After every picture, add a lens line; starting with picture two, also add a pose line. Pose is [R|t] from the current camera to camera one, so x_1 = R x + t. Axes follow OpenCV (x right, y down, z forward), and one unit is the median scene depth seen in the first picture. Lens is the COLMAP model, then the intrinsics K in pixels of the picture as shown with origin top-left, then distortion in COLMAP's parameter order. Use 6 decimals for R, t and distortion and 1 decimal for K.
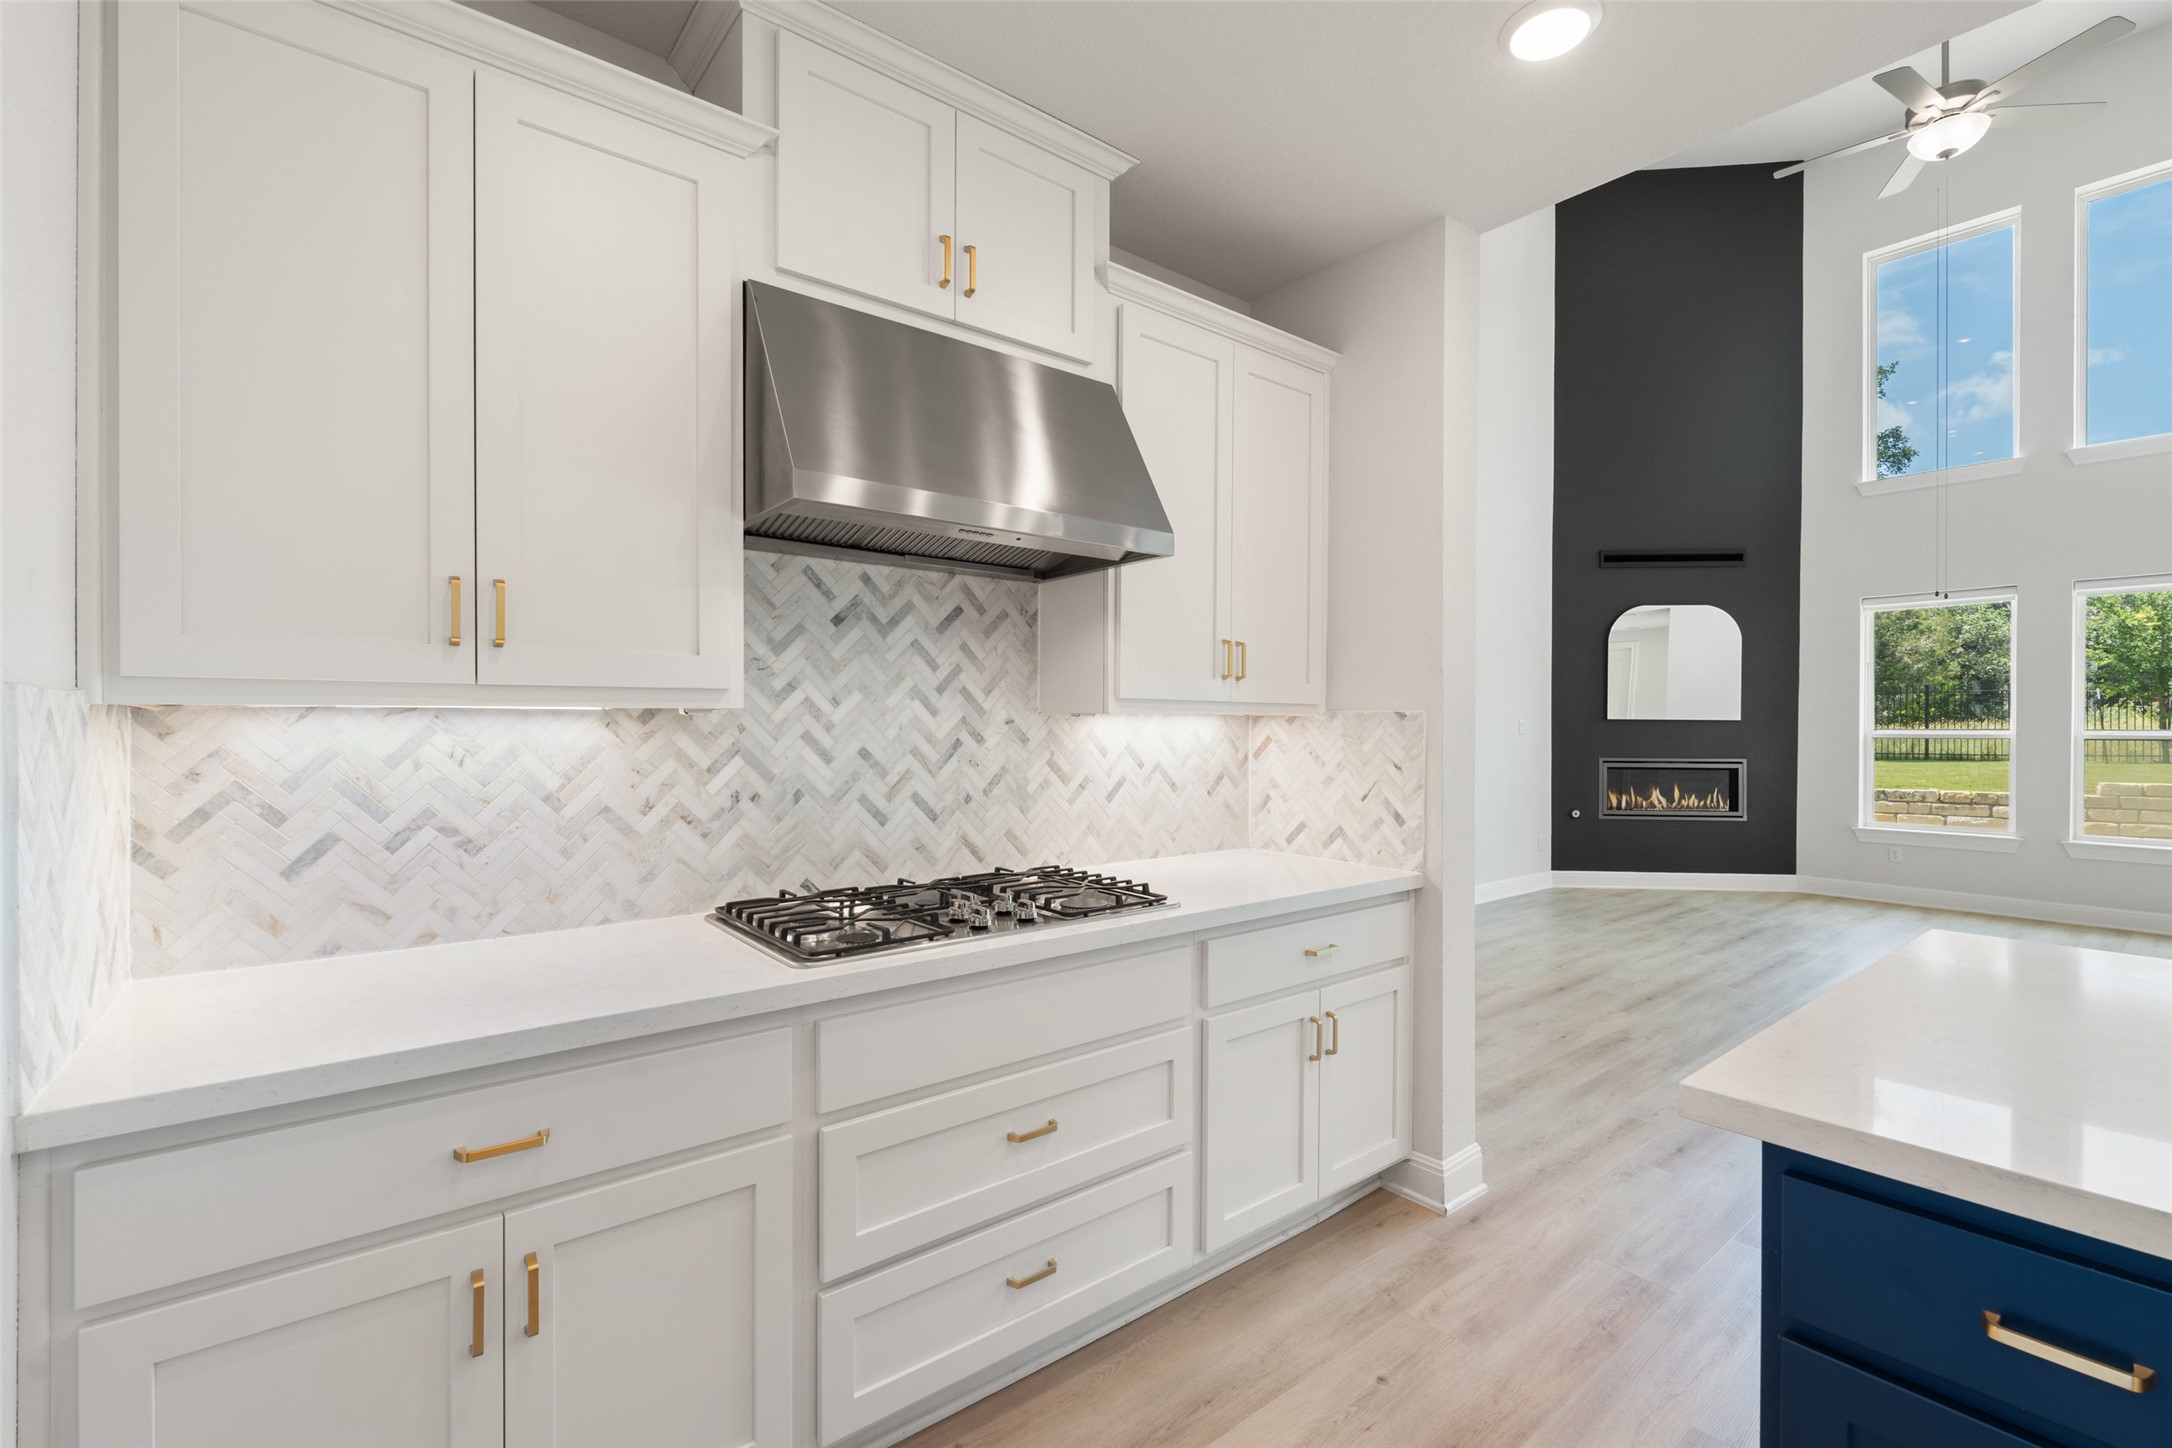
lens RADIAL K [[946.1, 0, 1089.2], [0, 946.1, 729.1], [0, 0, 1]] dist [-0.007596, 0.001199]
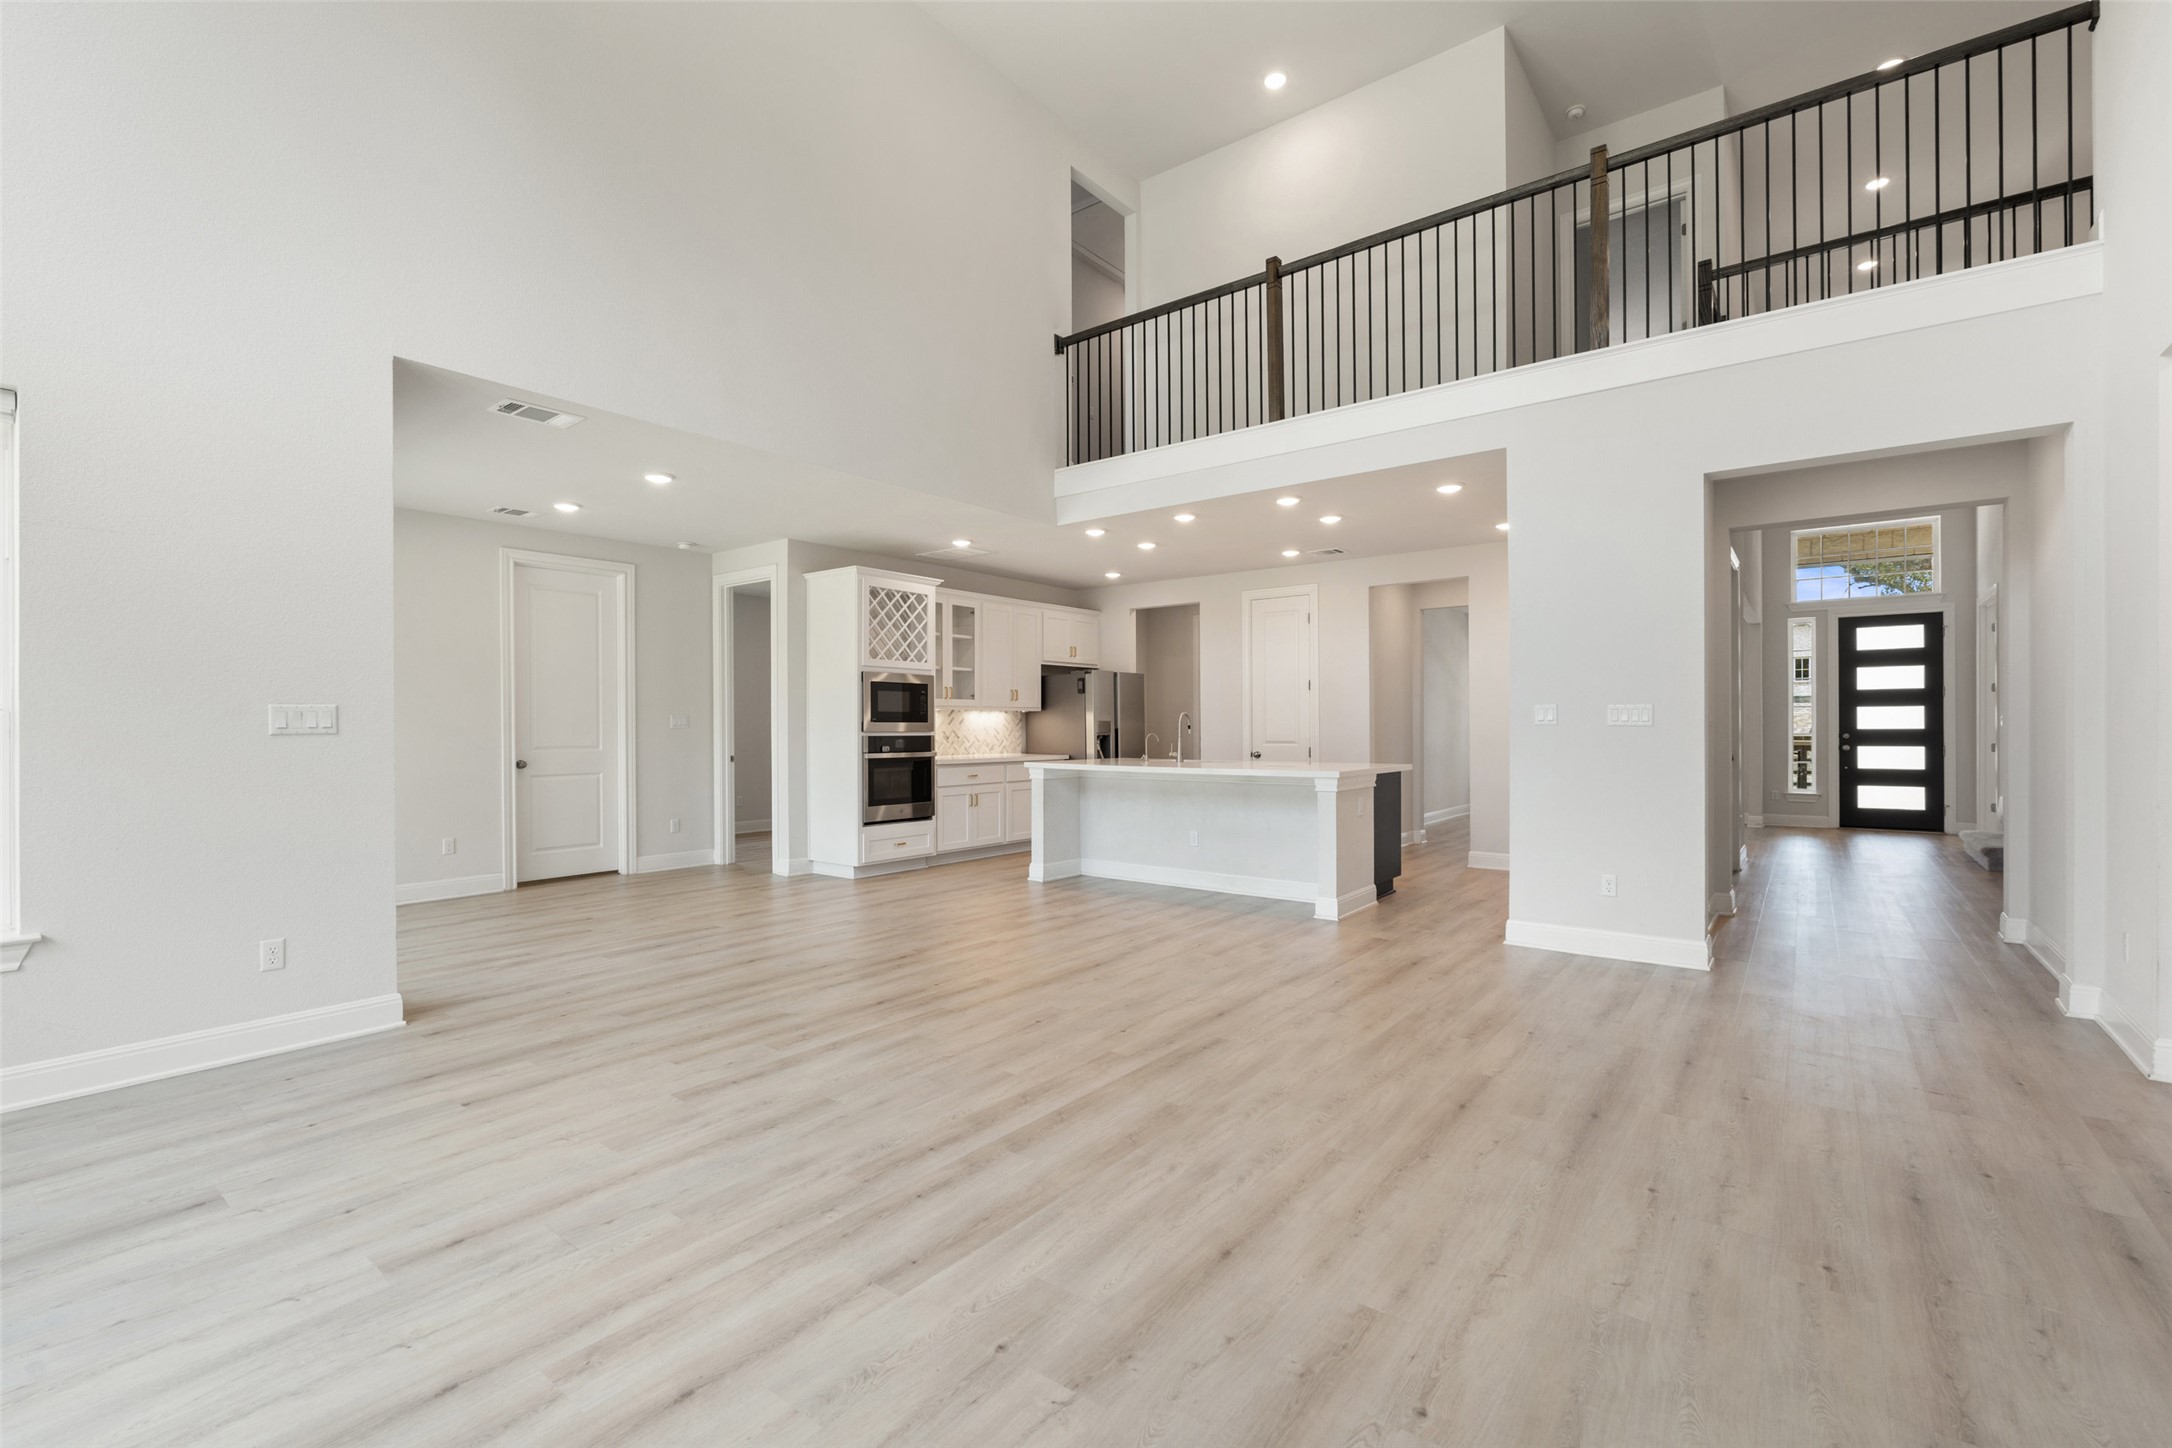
lens RADIAL K [[946.1, 0, 1087.7], [0, 946.1, 722.3], [0, 0, 1]] dist [-0.007596, 0.001199]
pose [[-0.972206, 0.000460, -0.234127, 0.635402], [-0.000030, 0.999998, 0.002092, 0.012456], [0.234128, 0.002041, -0.972204, 1.002000]]
